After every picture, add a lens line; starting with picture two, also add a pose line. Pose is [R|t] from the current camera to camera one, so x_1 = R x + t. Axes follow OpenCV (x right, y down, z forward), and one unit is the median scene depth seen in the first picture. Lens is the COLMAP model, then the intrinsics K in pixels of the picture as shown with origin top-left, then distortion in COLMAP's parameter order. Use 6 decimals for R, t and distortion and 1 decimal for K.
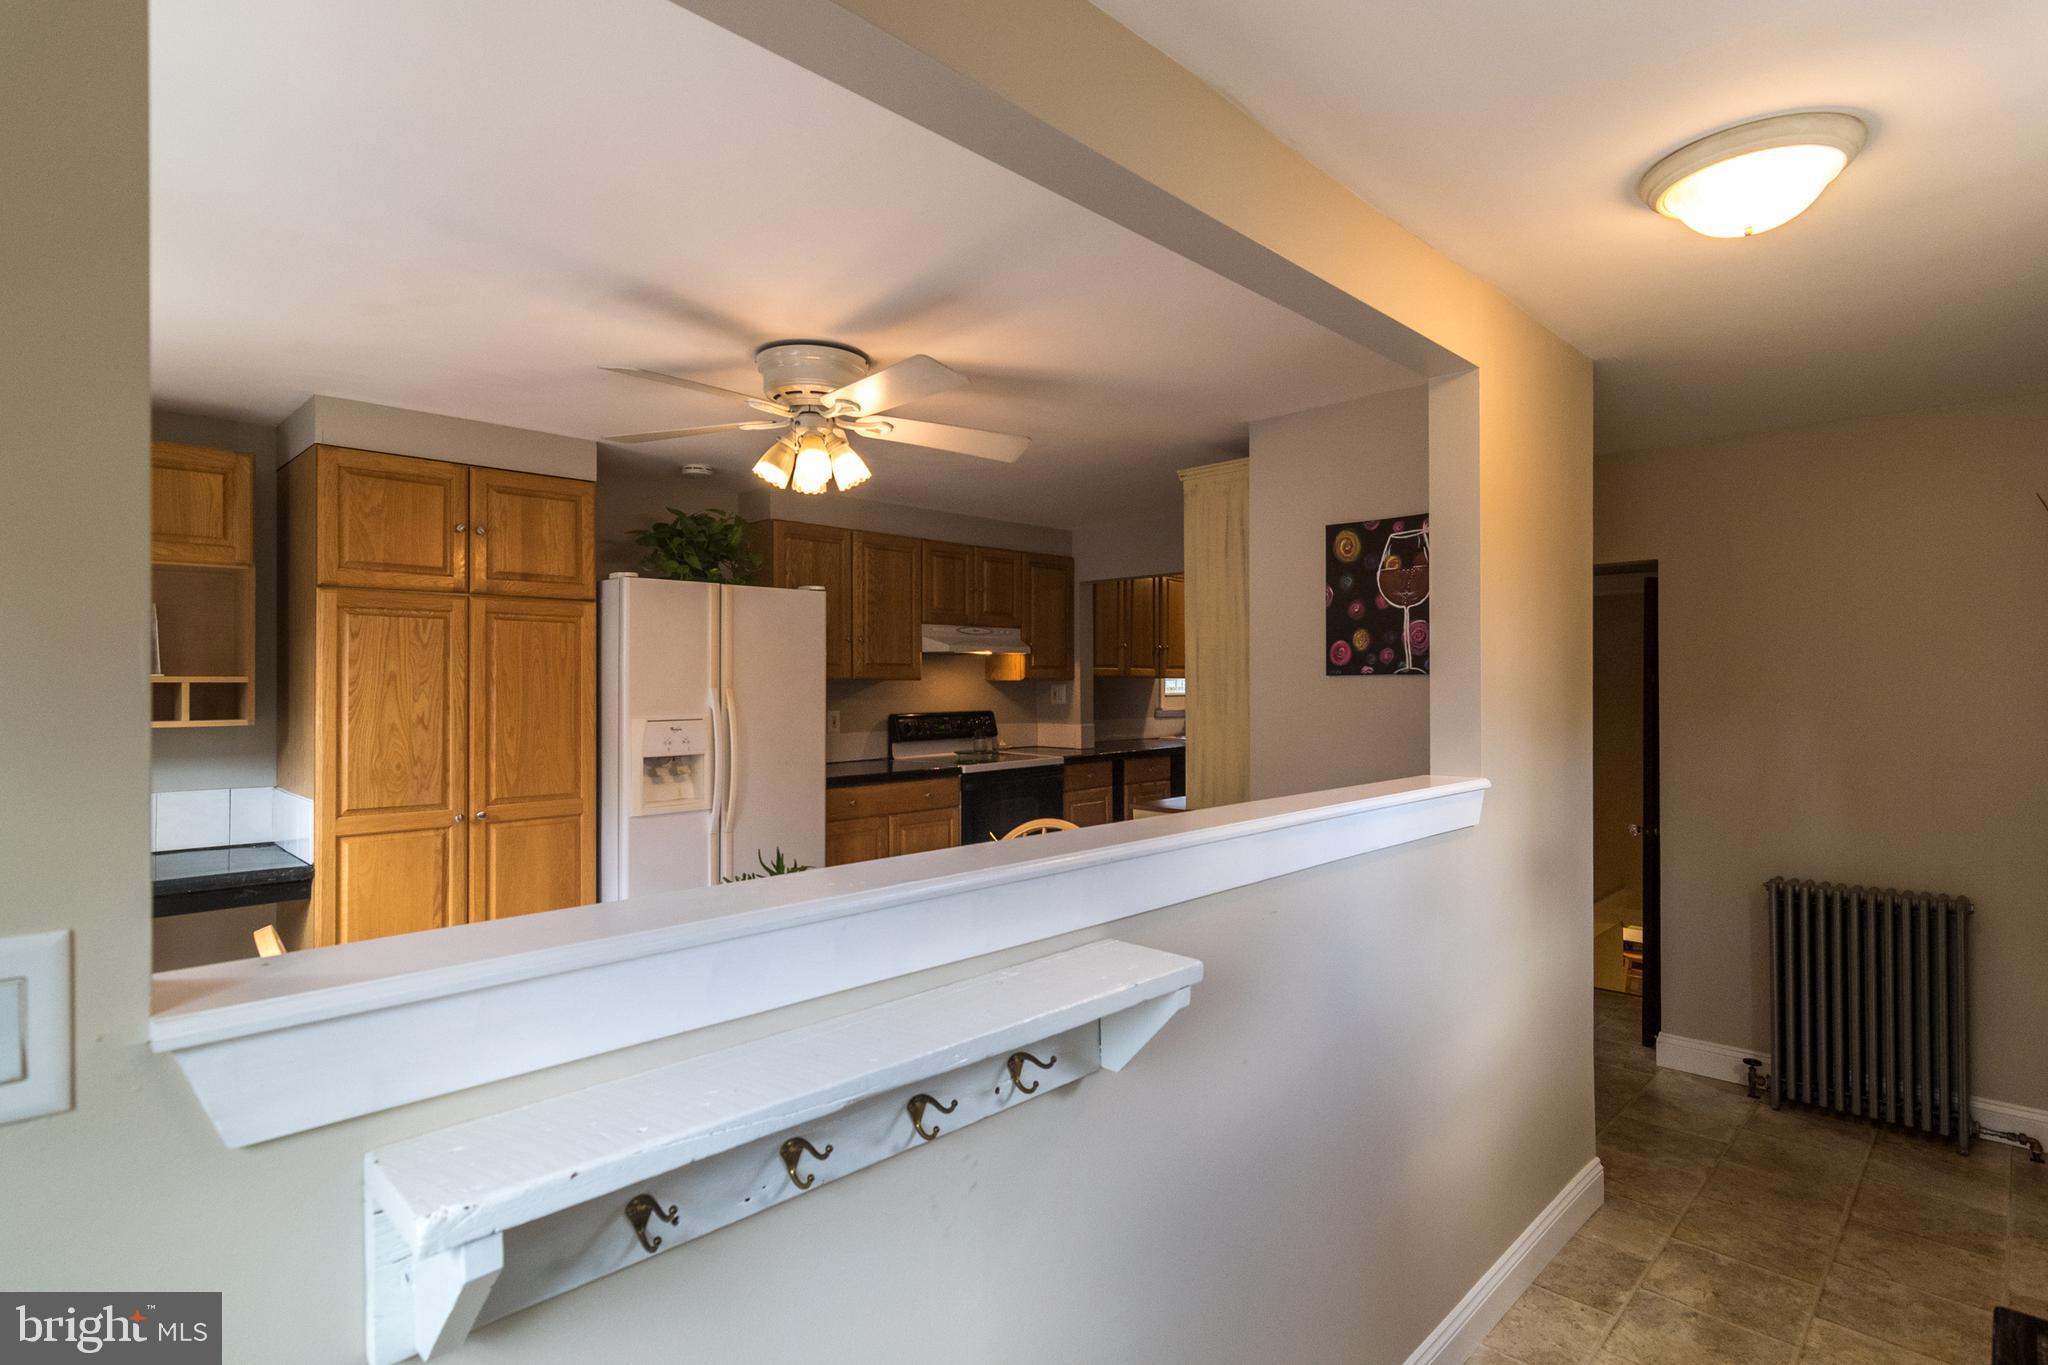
lens RADIAL K [[1000.6, 0, 1030.6], [0, 1000.6, 695.7], [0, 0, 1]] dist [0.000413, 0.000533]
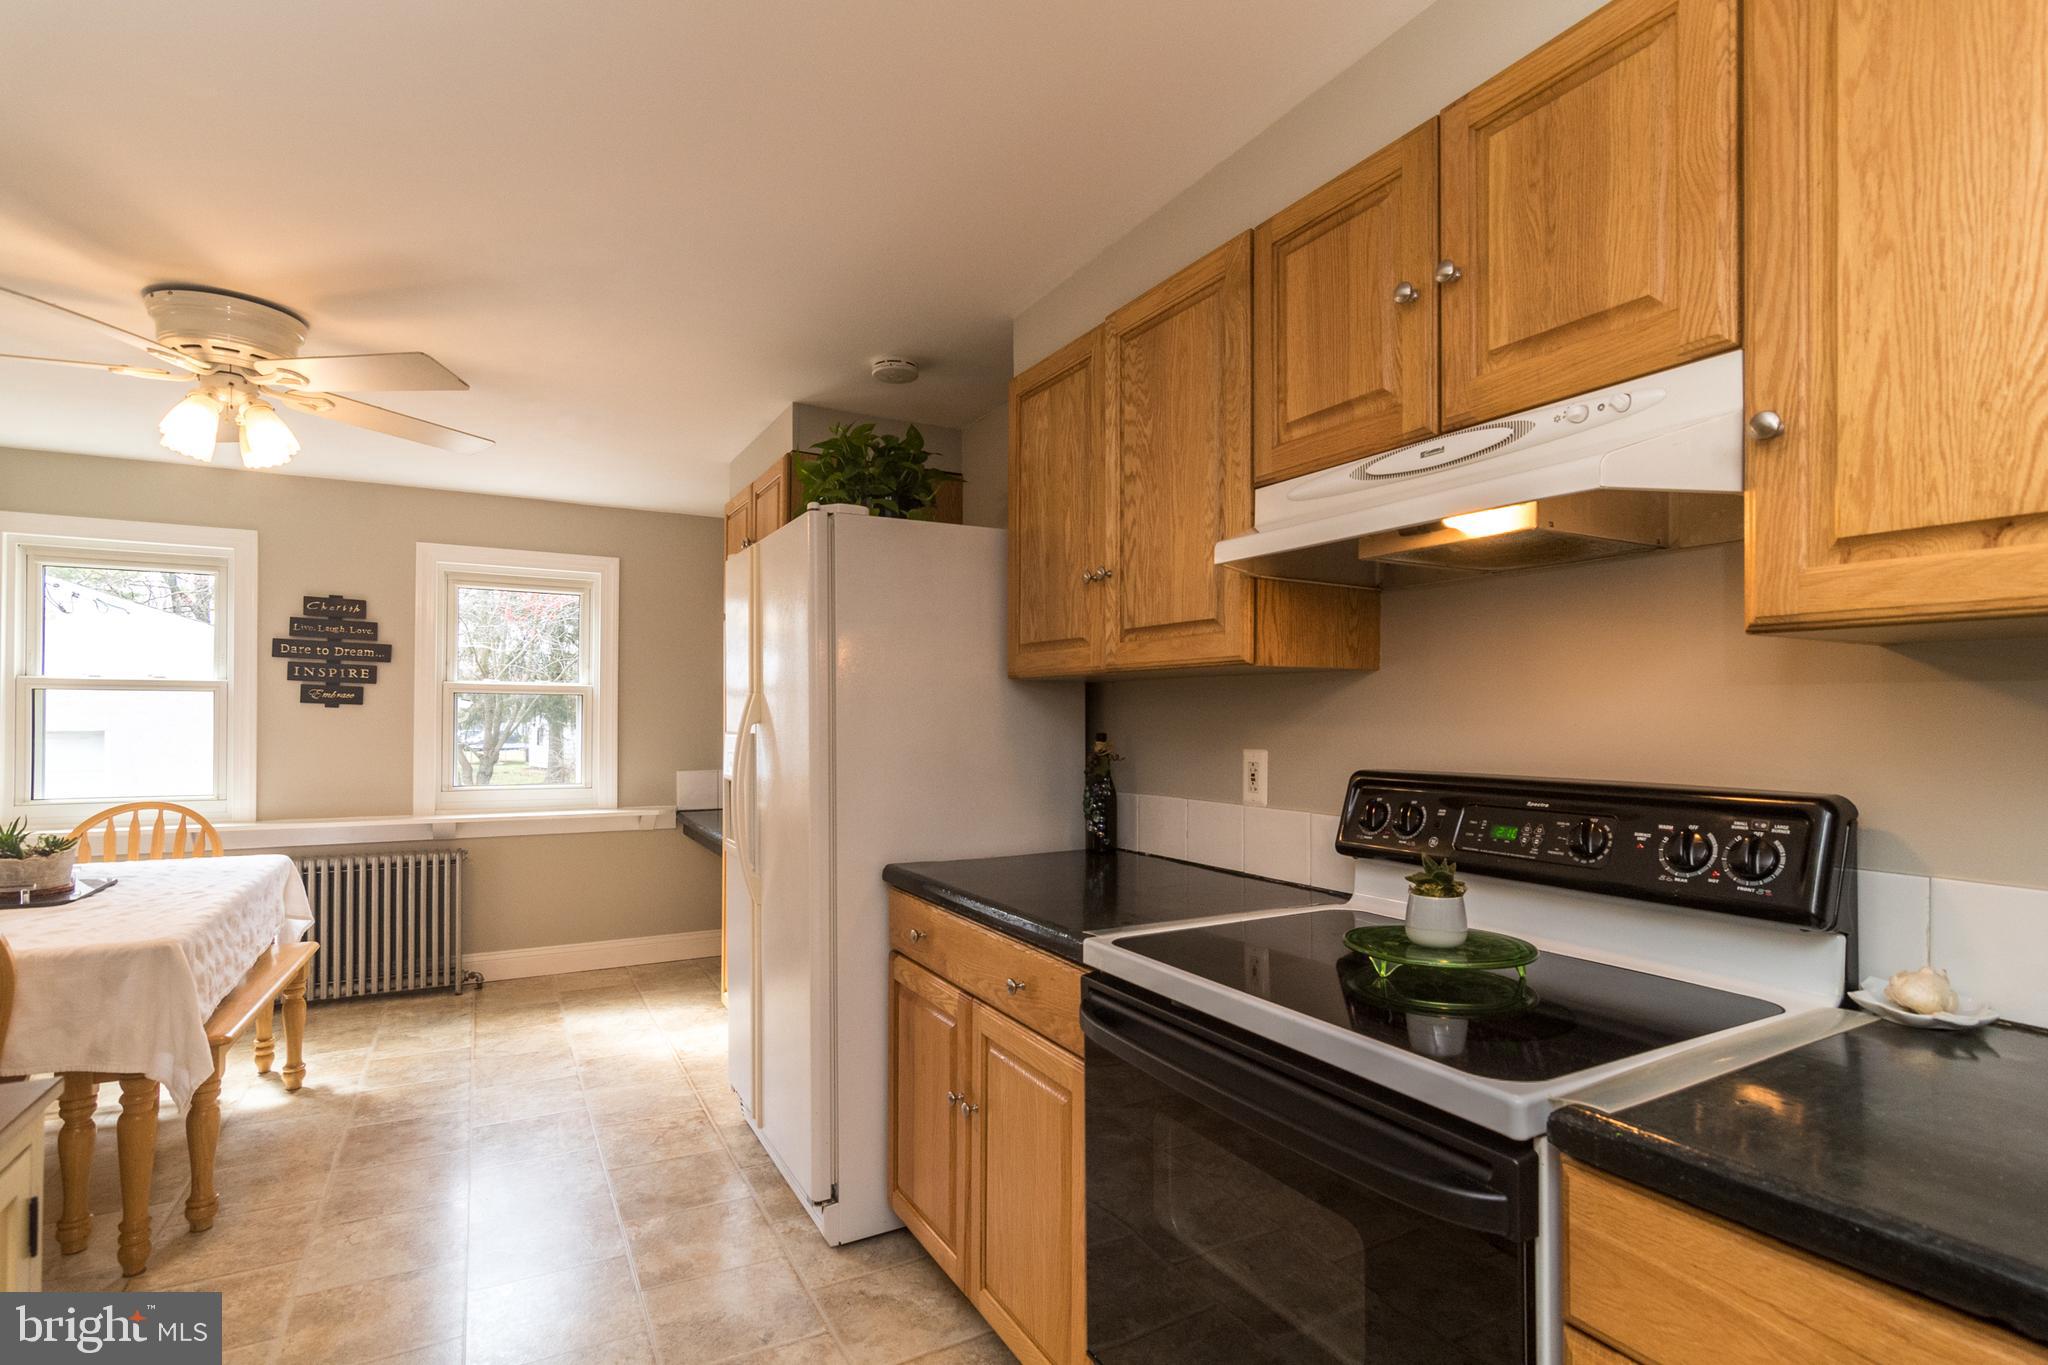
lens RADIAL K [[997.7, 0, 1024.1], [0, 997.7, 713.7], [0, 0, 1]] dist [0.000140, 0.000510]
pose [[-0.280291, -0.002385, -0.959912, 0.203803], [-0.017043, 0.999852, 0.002492, 0.000379], [0.959764, 0.017058, -0.280290, 0.943864]]
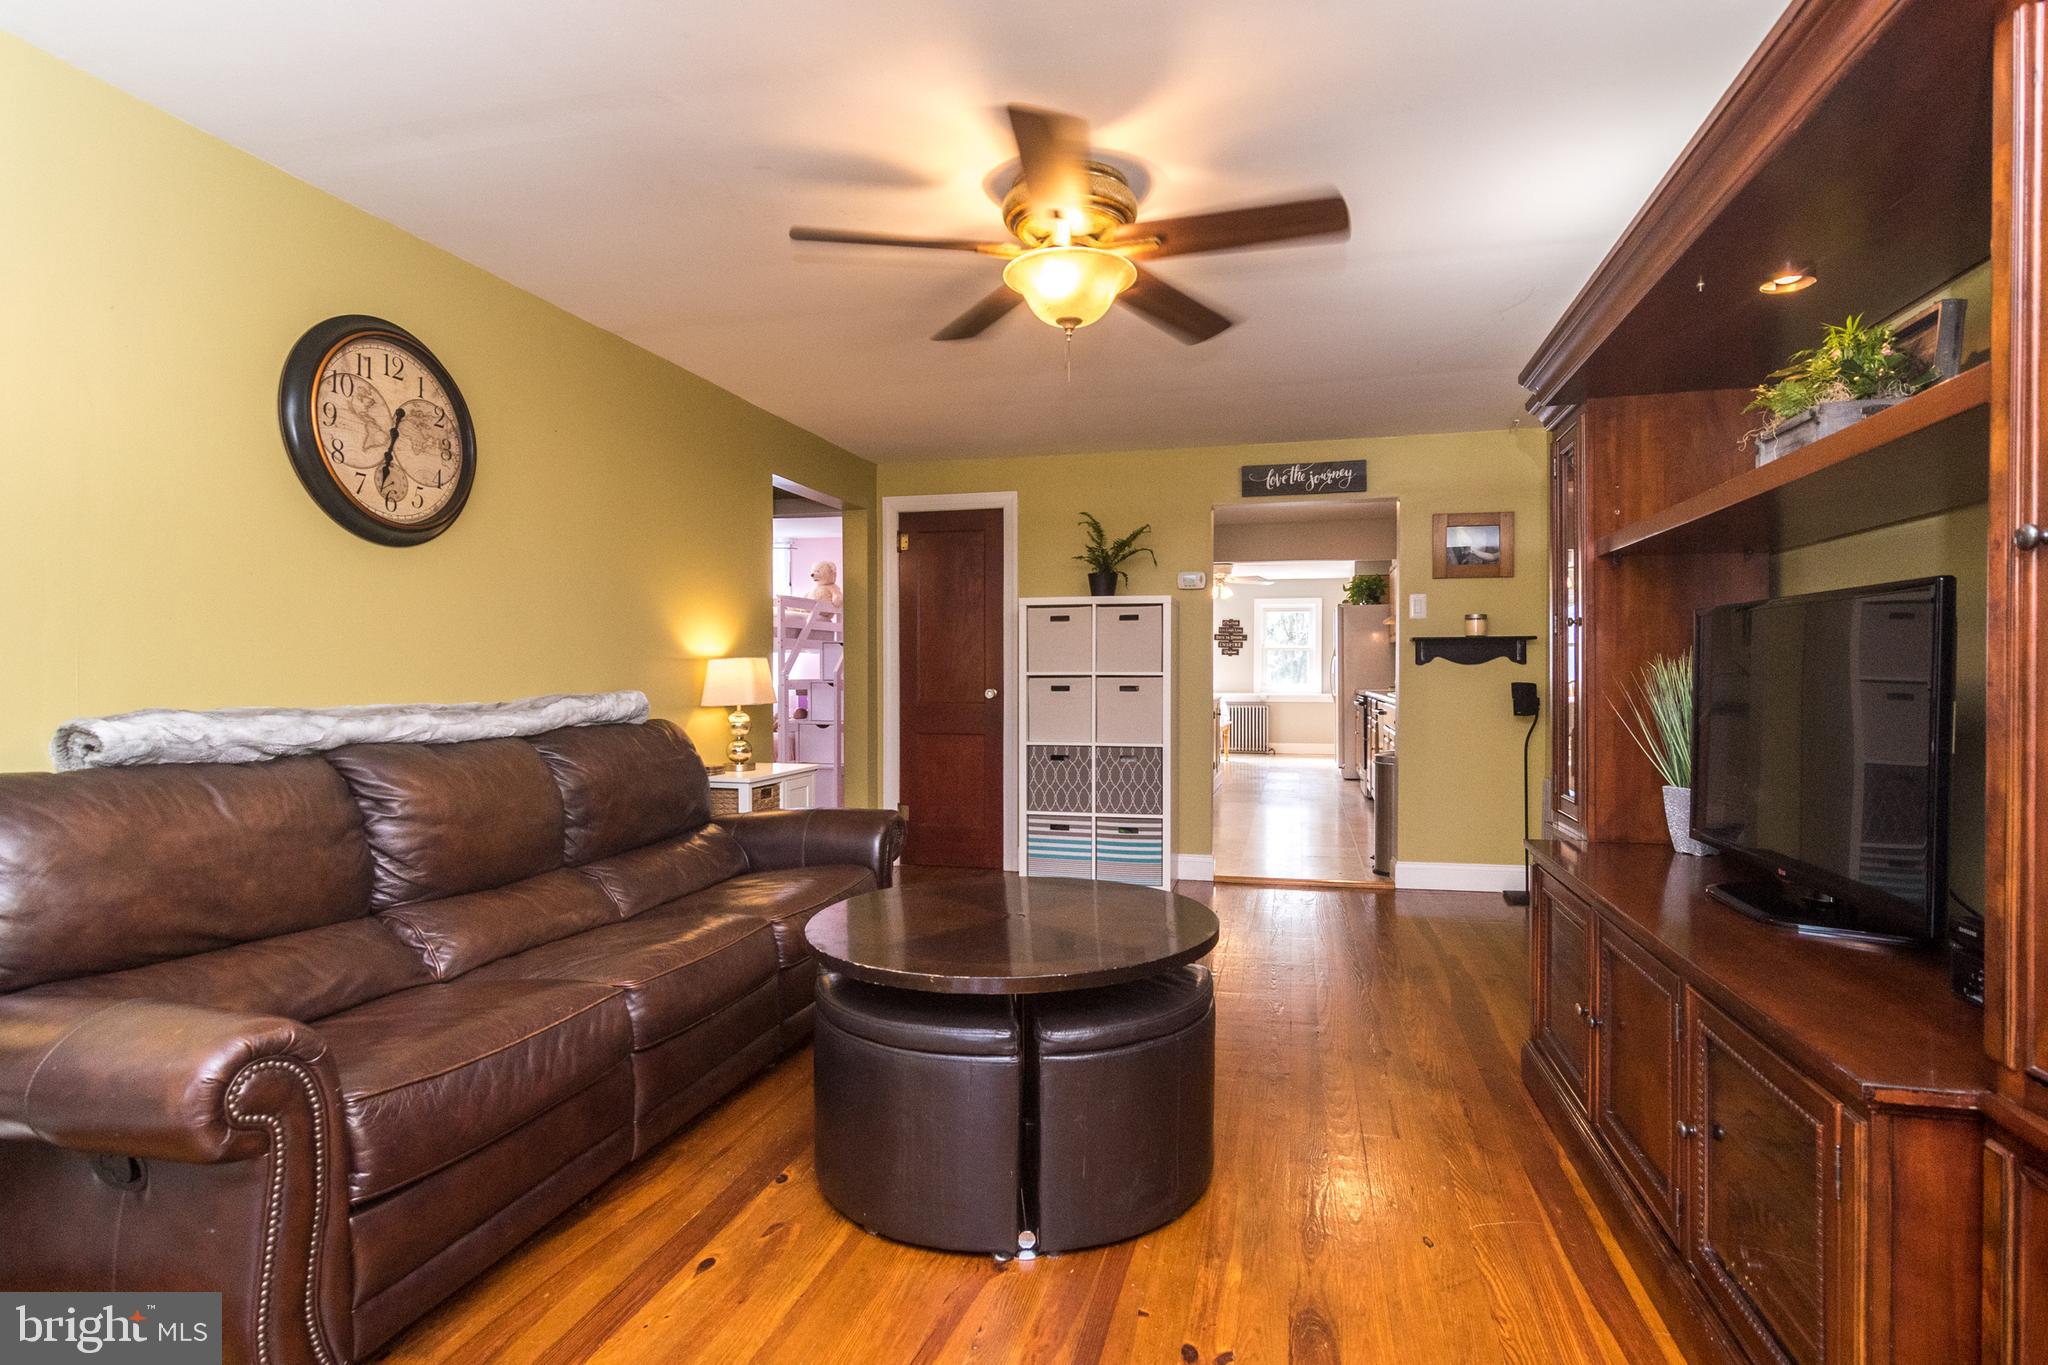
lens RADIAL K [[1032.8, 0, 1037.0], [0, 1032.8, 677.0], [0, 0, 1]] dist [0.001515, 0.000135]
pose [[-0.858985, 0.003601, -0.511988, 1.175201], [-0.006360, 0.999823, 0.017703, 0.014838], [0.511962, 0.018463, -0.858810, 1.990353]]
